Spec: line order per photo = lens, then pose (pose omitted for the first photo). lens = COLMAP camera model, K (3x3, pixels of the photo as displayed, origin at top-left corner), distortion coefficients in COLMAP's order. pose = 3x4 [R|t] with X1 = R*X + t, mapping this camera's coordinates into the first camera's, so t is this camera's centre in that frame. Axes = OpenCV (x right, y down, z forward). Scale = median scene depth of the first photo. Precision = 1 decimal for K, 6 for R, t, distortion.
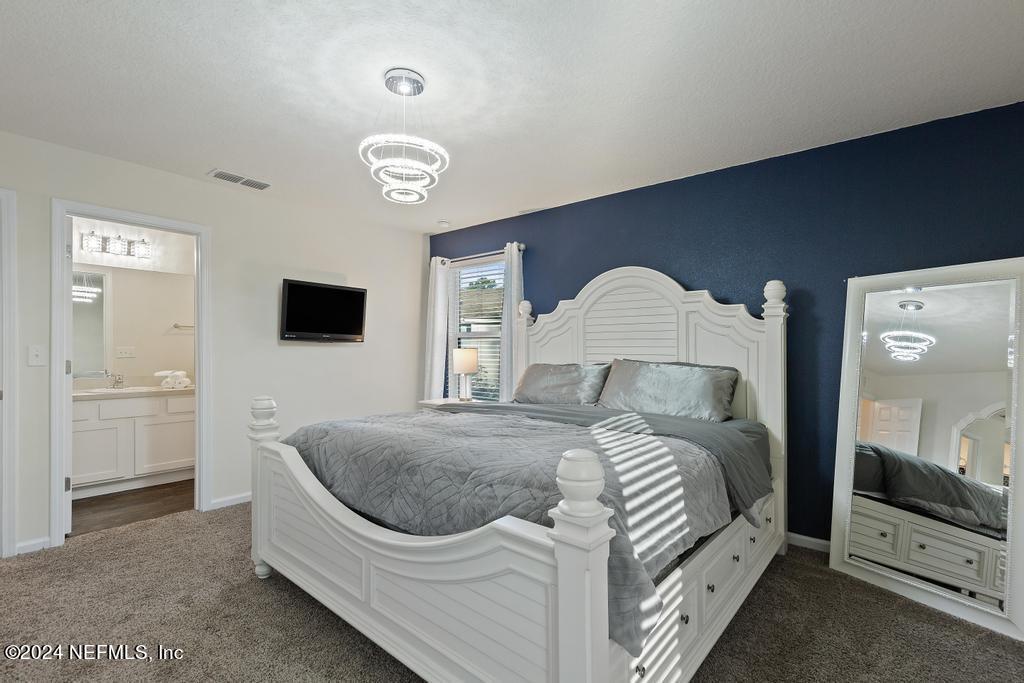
lens RADIAL K [[471.2, 0, 507.6], [0, 471.2, 345.5], [0, 0, 1]] dist [-0.001763, -0.000321]
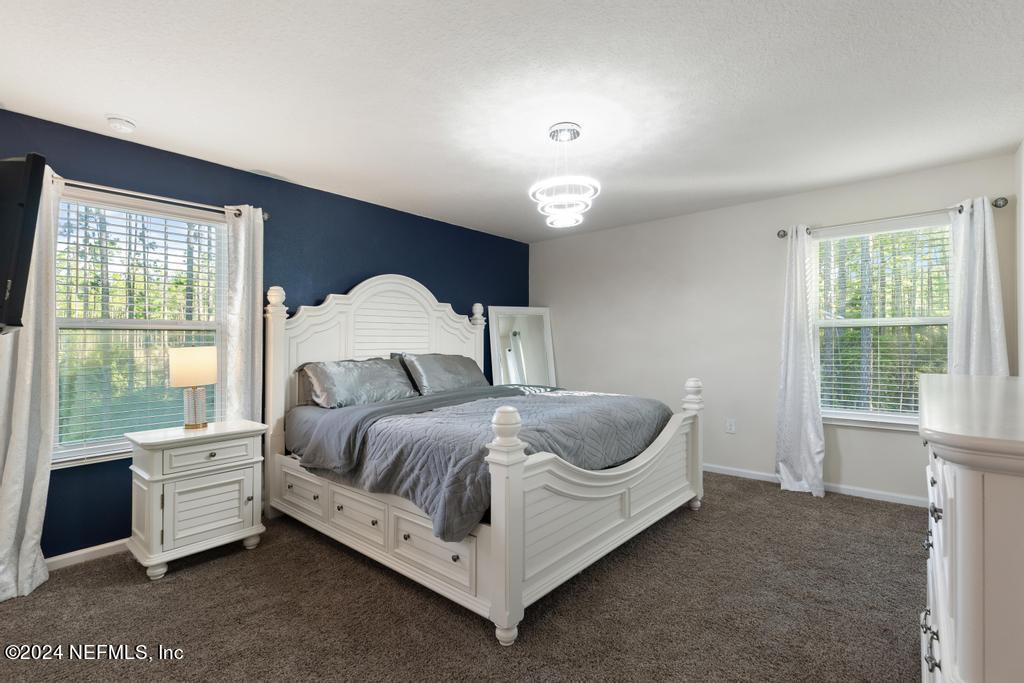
lens RADIAL K [[471.2, 0, 507.6], [0, 471.2, 345.5], [0, 0, 1]] dist [-0.001763, -0.000321]
pose [[0.008857, -0.010114, 0.999910, -1.014804], [-0.000788, 0.999948, 0.010121, -0.002277], [-0.999960, -0.000877, 0.008848, 0.782191]]
